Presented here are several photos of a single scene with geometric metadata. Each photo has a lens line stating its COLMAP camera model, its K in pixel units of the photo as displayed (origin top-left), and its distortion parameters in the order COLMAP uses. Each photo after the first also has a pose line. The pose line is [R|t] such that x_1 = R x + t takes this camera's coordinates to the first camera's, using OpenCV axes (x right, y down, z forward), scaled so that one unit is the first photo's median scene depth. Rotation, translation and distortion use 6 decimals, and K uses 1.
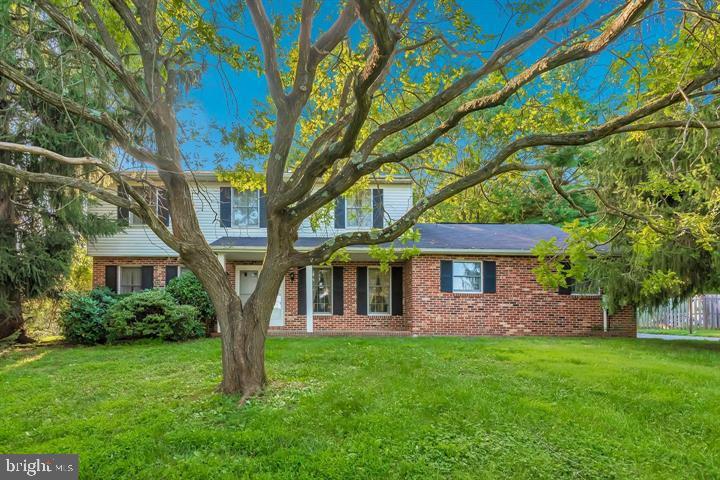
lens RADIAL K [[332.5, 0, 361.5], [0, 332.5, 244.9], [0, 0, 1]] dist [0.004123, -0.000391]
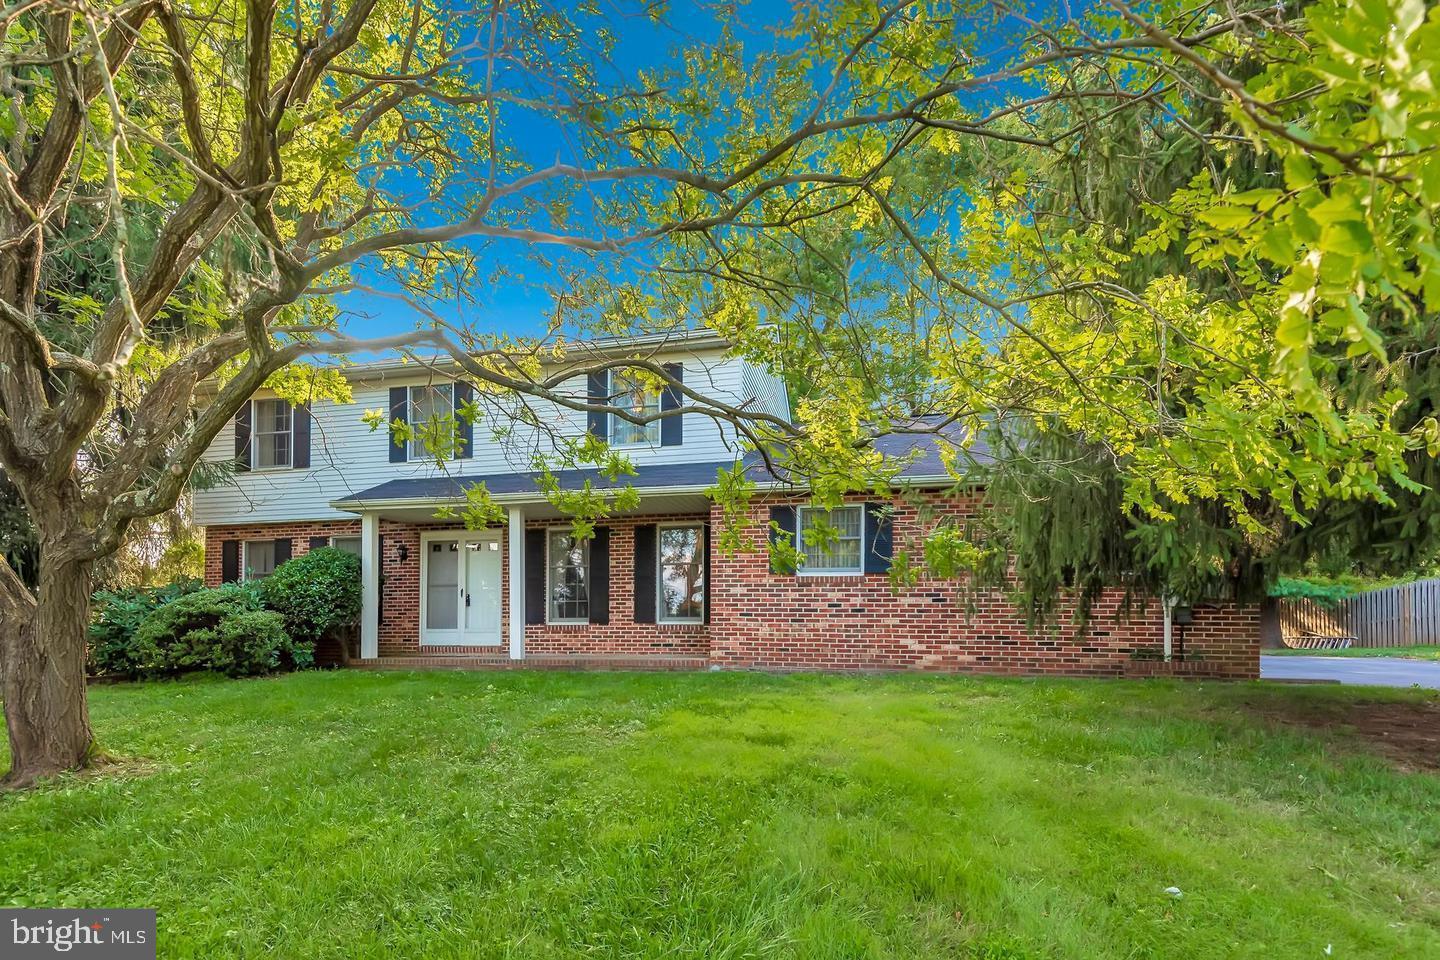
lens RADIAL K [[665.0, 0, 720.1], [0, 665.0, 470.6], [0, 0, 1]] dist [0.004123, -0.000391]
pose [[0.972935, -0.057797, -0.223736, 0.386429], [0.056413, 0.998328, -0.012574, 0.003620], [0.224088, -0.000388, 0.974569, 0.073113]]
